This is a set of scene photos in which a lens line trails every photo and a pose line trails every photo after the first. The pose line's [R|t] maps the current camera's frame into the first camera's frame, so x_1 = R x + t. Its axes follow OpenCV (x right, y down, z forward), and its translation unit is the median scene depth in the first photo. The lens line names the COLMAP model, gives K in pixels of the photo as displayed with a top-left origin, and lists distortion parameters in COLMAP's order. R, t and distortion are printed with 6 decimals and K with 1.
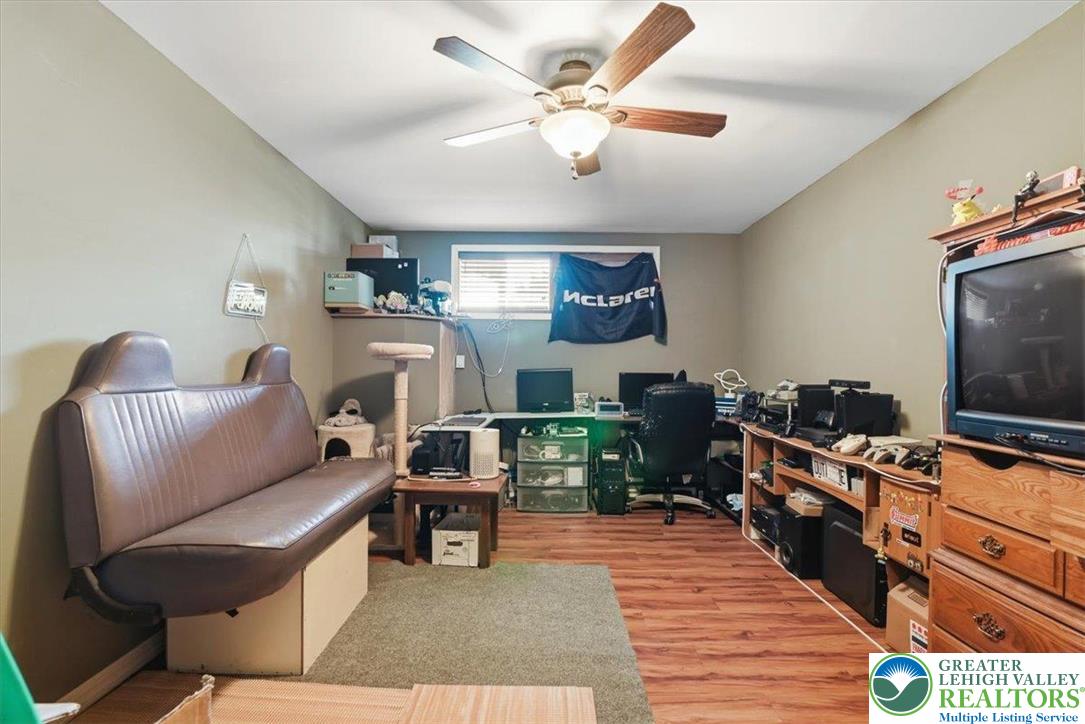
lens RADIAL K [[502.1, 0, 542.6], [0, 502.1, 370.2], [0, 0, 1]] dist [-0.021383, -0.000245]
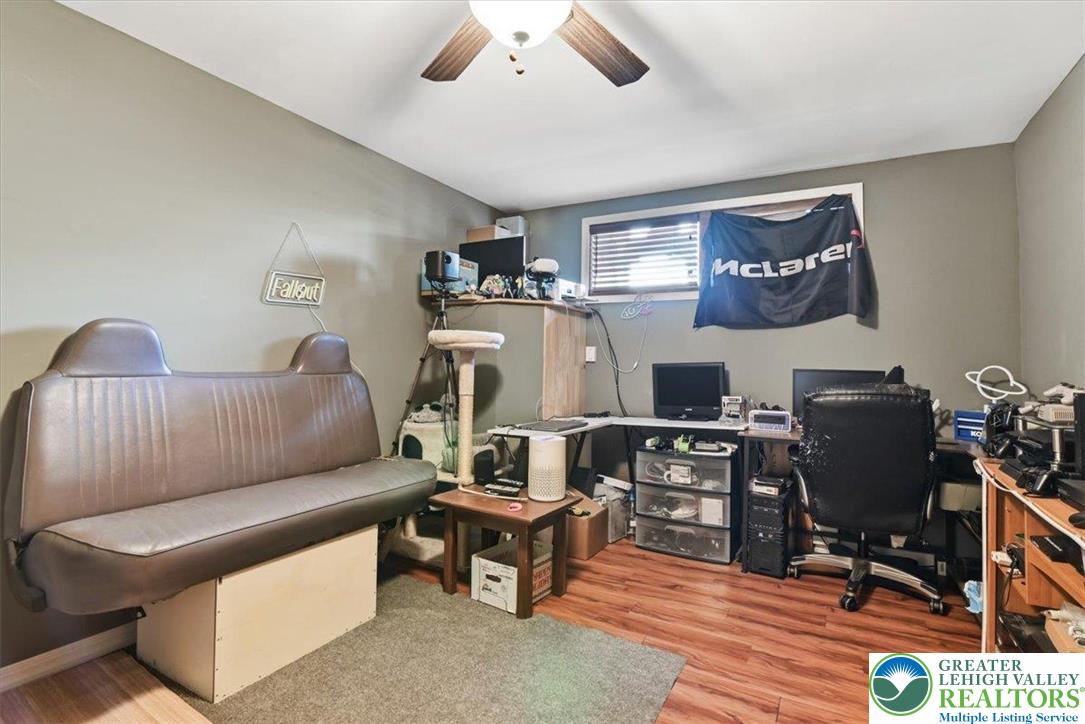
lens RADIAL K [[527.4, 0, 543.7], [0, 527.4, 345.1], [0, 0, 1]] dist [-0.013872, -0.000190]
pose [[0.876048, -0.010574, -0.482107, 0.221898], [-0.010850, 0.999074, -0.041628, 0.006437], [0.482101, 0.041699, 0.875123, 0.210434]]
